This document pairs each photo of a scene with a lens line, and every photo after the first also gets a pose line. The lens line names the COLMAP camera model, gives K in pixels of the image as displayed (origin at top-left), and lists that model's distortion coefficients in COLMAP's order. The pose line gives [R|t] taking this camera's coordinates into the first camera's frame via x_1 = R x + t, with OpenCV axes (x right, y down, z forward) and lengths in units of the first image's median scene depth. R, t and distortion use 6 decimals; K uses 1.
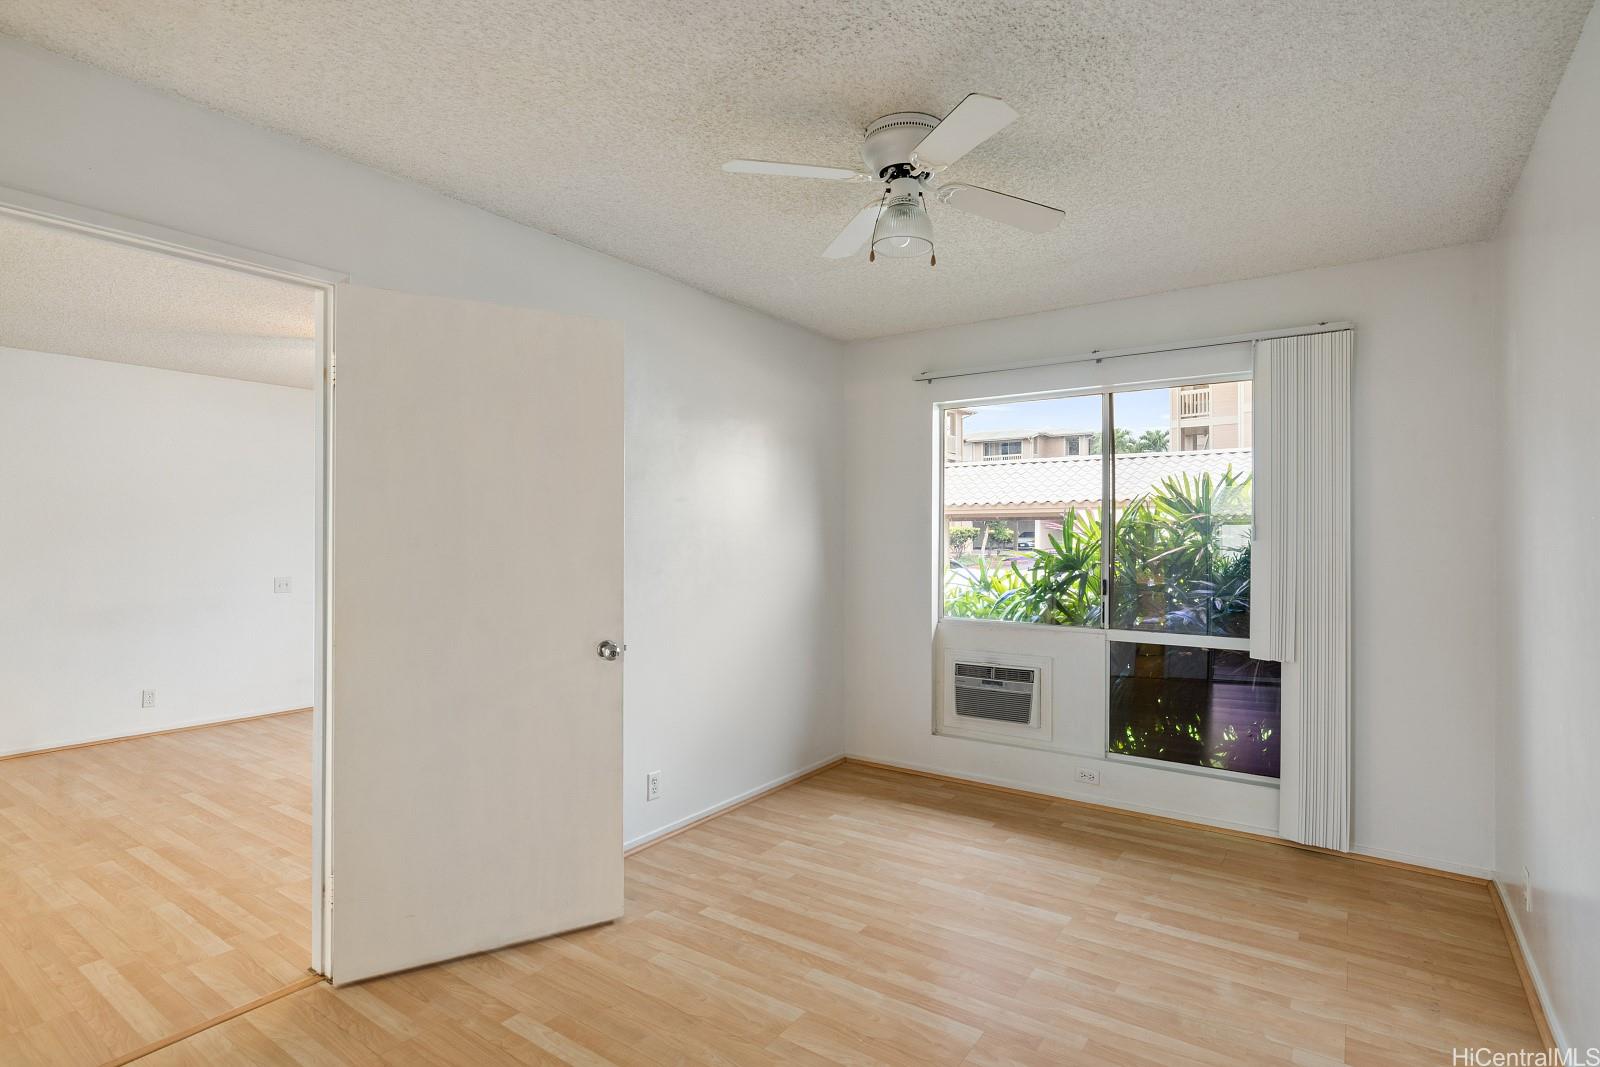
lens RADIAL K [[804.7, 0, 798.3], [0, 804.7, 536.5], [0, 0, 1]] dist [-0.003014, 0.001123]
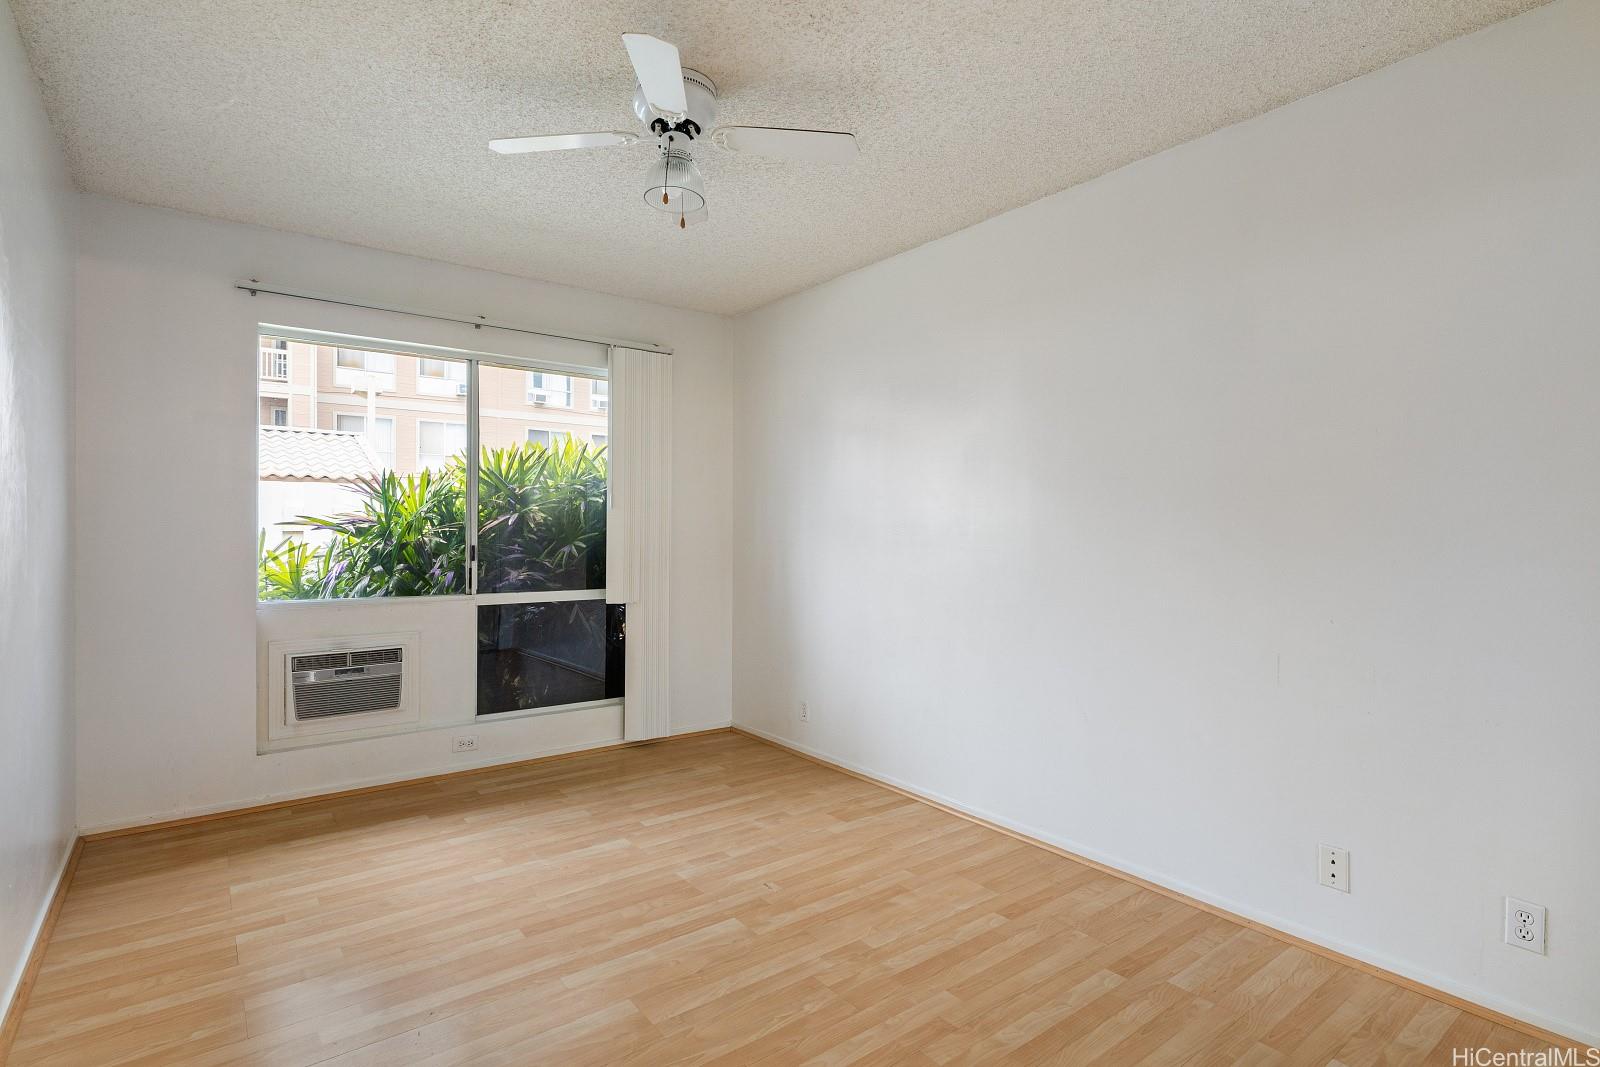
lens RADIAL K [[804.7, 0, 797.9], [0, 804.7, 533.7], [0, 0, 1]] dist [-0.003014, 0.001123]
pose [[0.297474, -0.004511, 0.954719, -0.529570], [-0.002130, 0.999983, 0.005389, 0.037927], [-0.954728, -0.003636, 0.297459, 0.362012]]
